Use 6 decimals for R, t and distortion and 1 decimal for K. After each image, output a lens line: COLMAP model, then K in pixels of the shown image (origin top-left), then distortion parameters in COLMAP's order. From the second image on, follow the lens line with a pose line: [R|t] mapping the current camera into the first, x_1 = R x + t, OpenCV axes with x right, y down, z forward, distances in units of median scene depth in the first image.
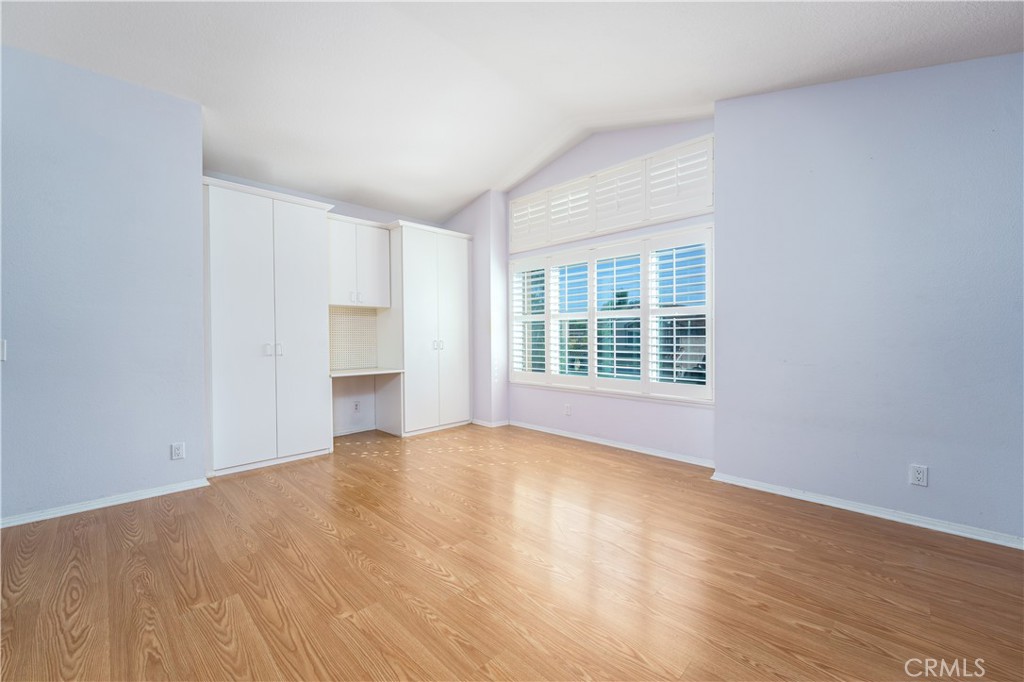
lens RADIAL K [[409.8, 0, 510.5], [0, 409.8, 343.5], [0, 0, 1]] dist [0.003639, -0.000048]
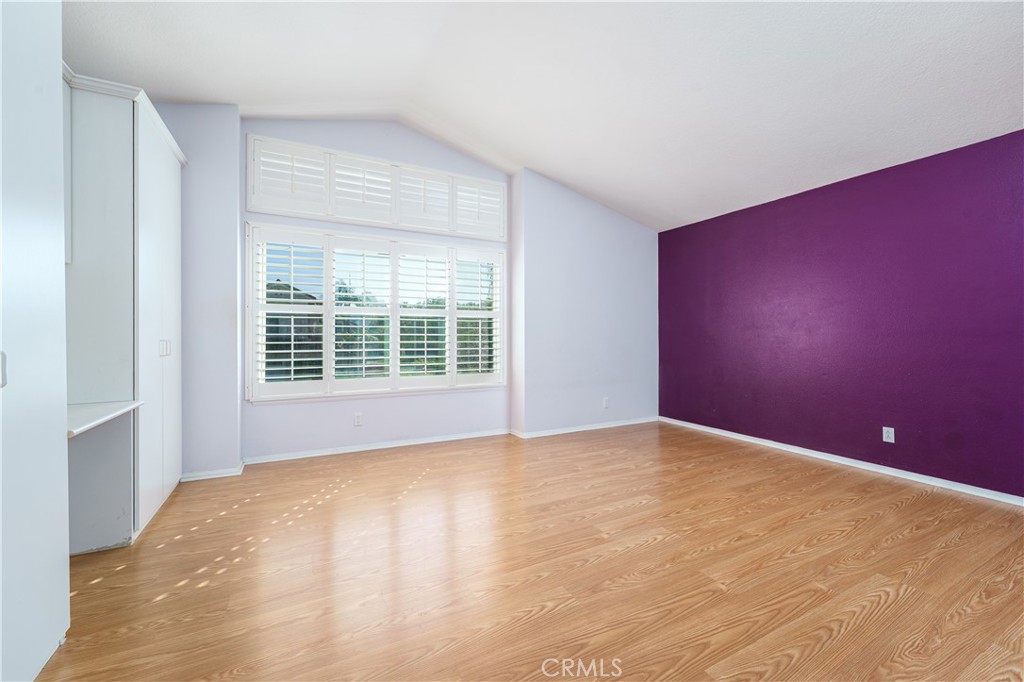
lens RADIAL K [[409.8, 0, 517.1], [0, 409.8, 336.6], [0, 0, 1]] dist [0.003639, -0.000048]
pose [[0.293298, 0.003841, 0.956013, -0.726921], [0.010638, 0.999917, -0.007281, -0.002557], [-0.955962, 0.012306, 0.293233, 0.536536]]
